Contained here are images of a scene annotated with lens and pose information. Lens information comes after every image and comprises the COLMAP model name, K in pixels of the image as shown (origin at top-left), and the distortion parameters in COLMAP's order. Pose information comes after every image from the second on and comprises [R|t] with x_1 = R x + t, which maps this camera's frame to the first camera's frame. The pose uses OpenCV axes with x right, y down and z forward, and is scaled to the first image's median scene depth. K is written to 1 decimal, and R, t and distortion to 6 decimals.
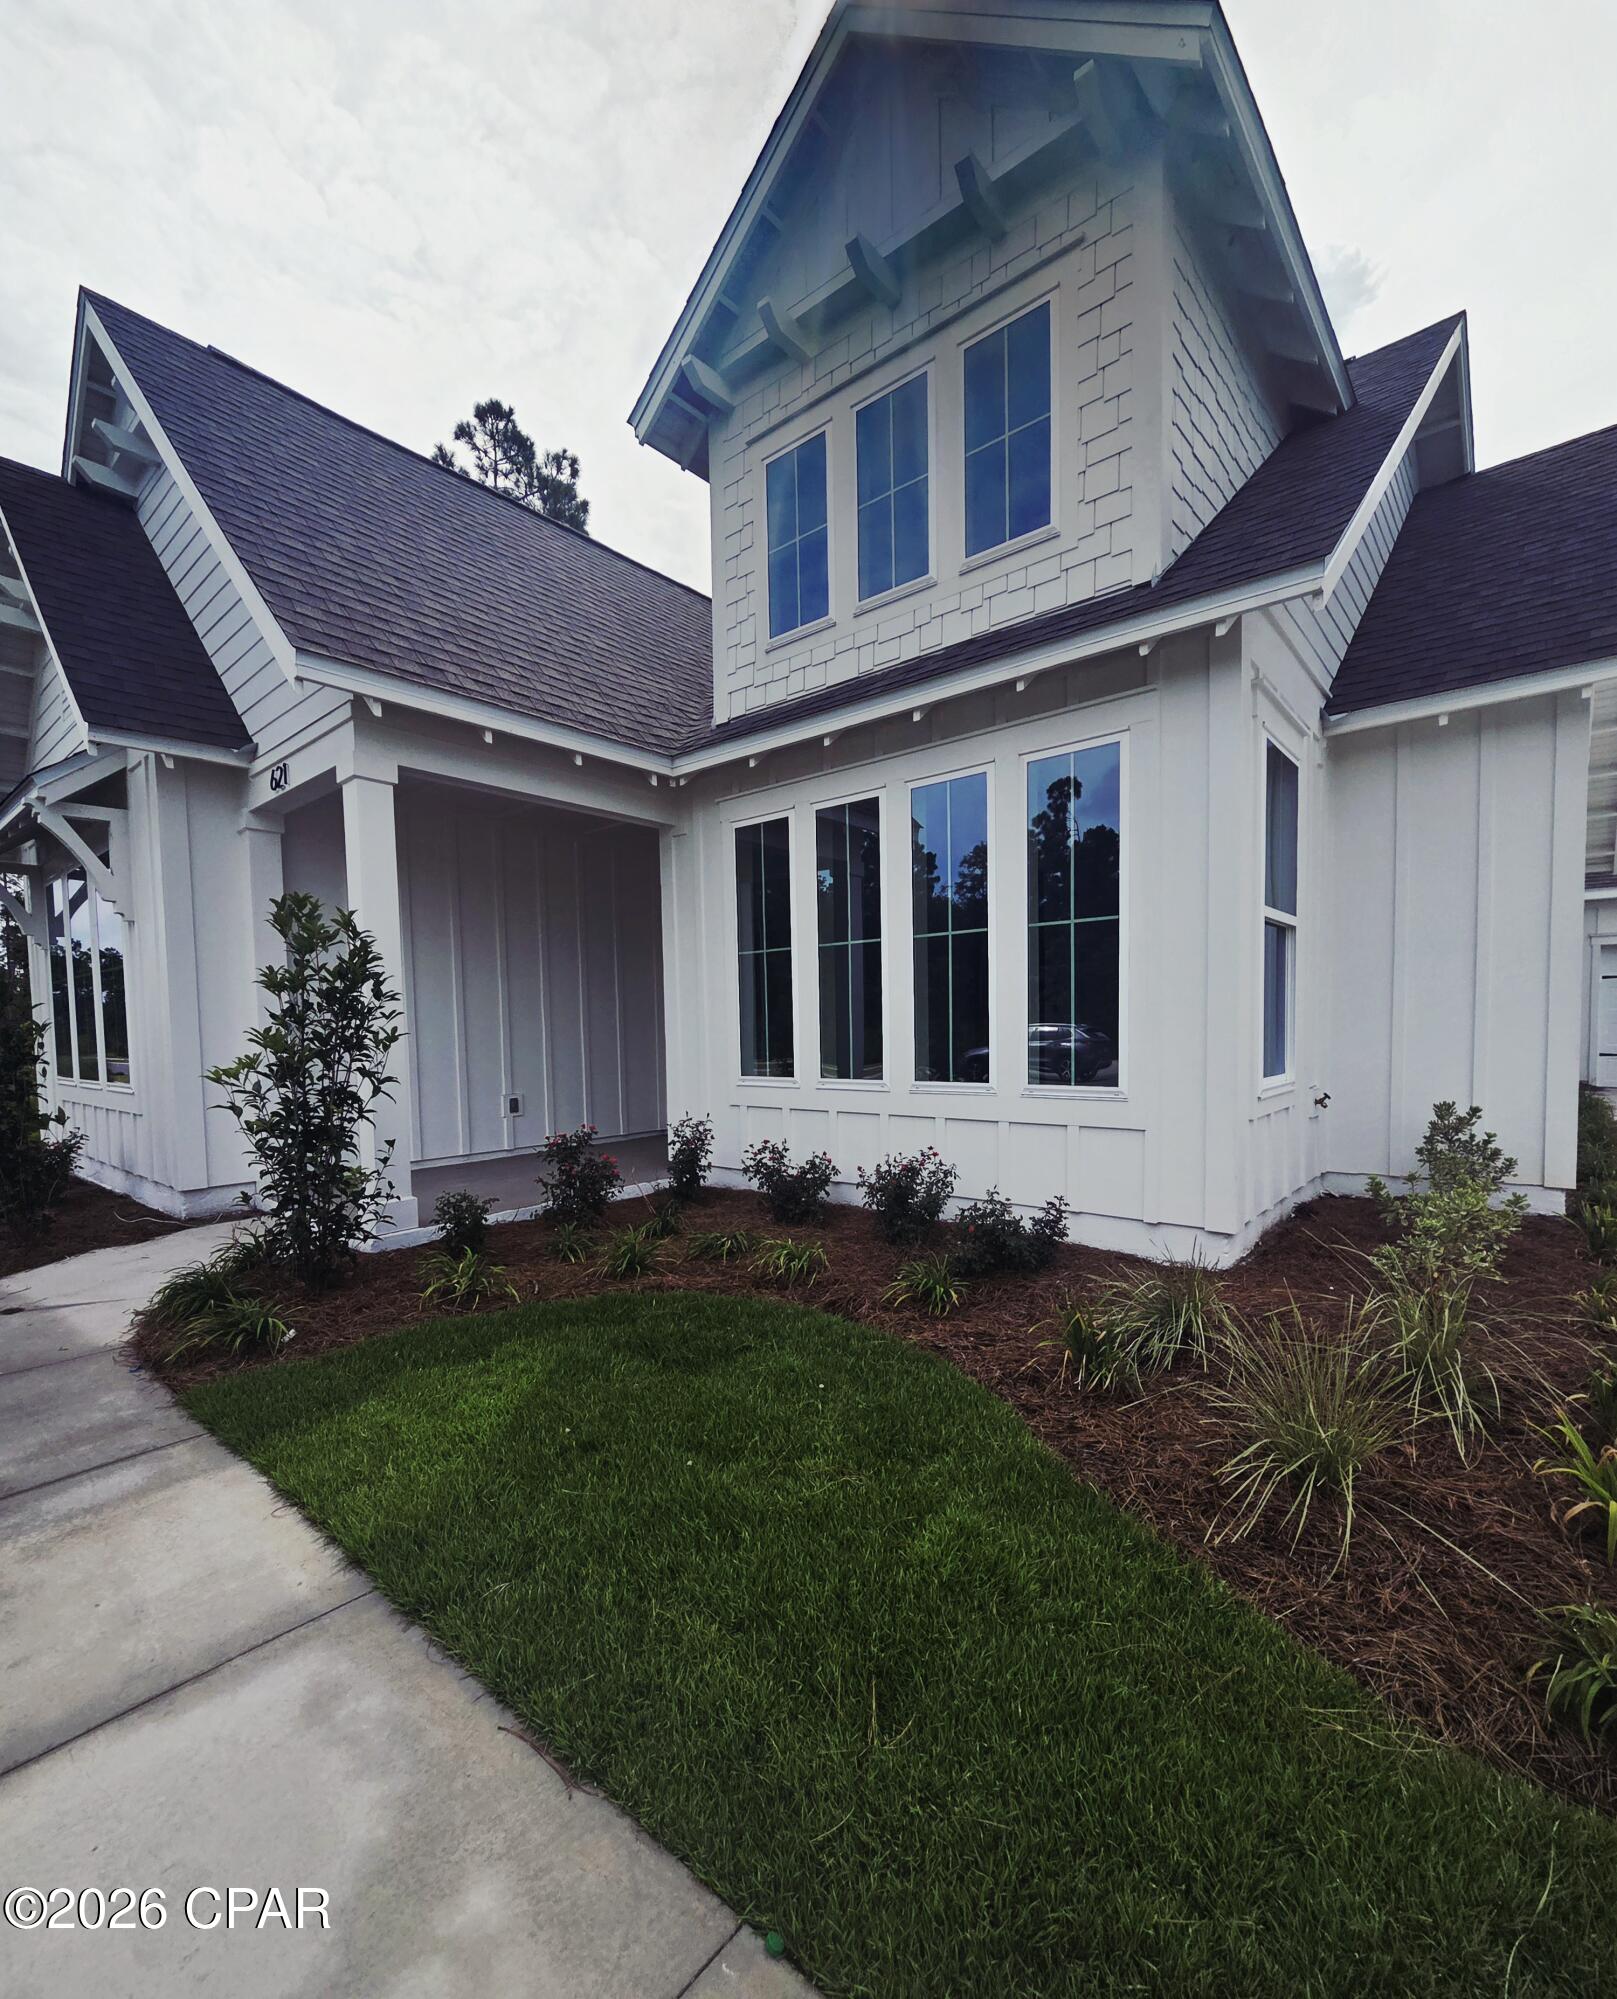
lens RADIAL K [[867.7, 0, 823.1], [0, 867.7, 1063.2], [0, 0, 1]] dist [-0.009981, -0.000556]
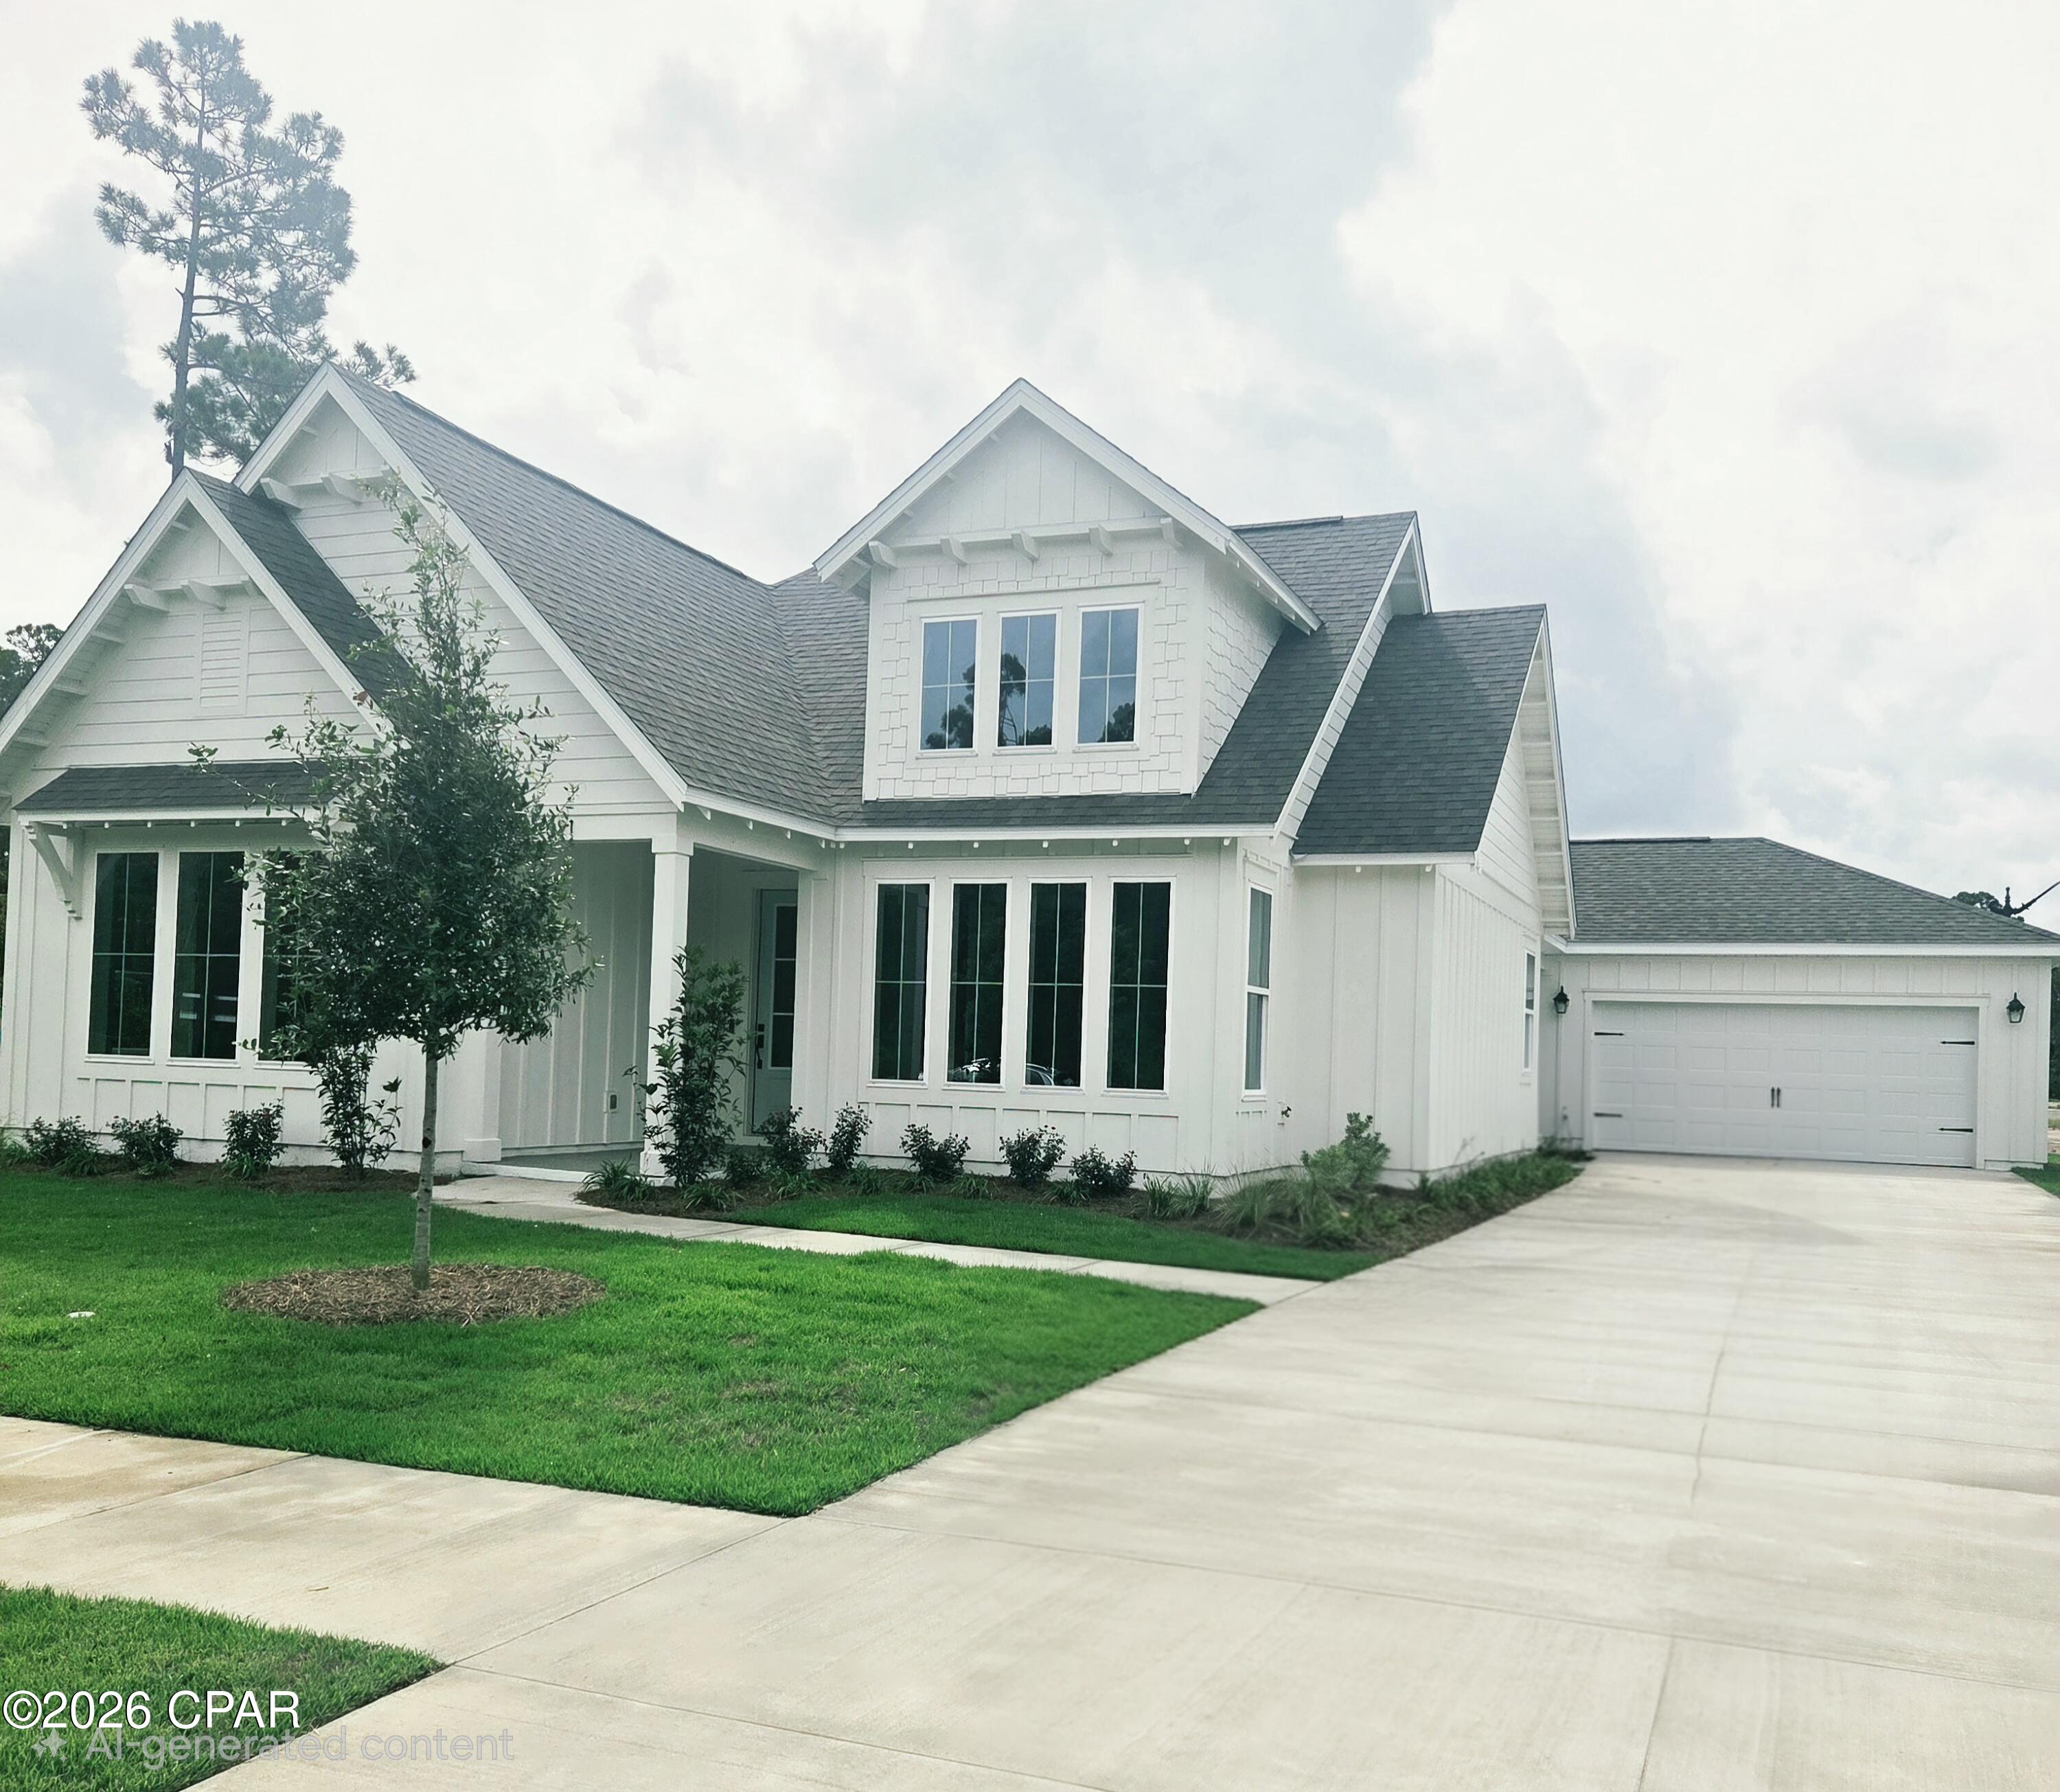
lens RADIAL K [[1858.6, 0, 1029.4], [0, 1858.6, 900.6], [0, 0, 1]] dist [0.016819, 0.003258]
pose [[0.949529, 0.075975, 0.304338, -0.830230], [-0.037614, 0.990802, -0.129989, 0.115882], [-0.311415, 0.111981, 0.943653, -1.897428]]
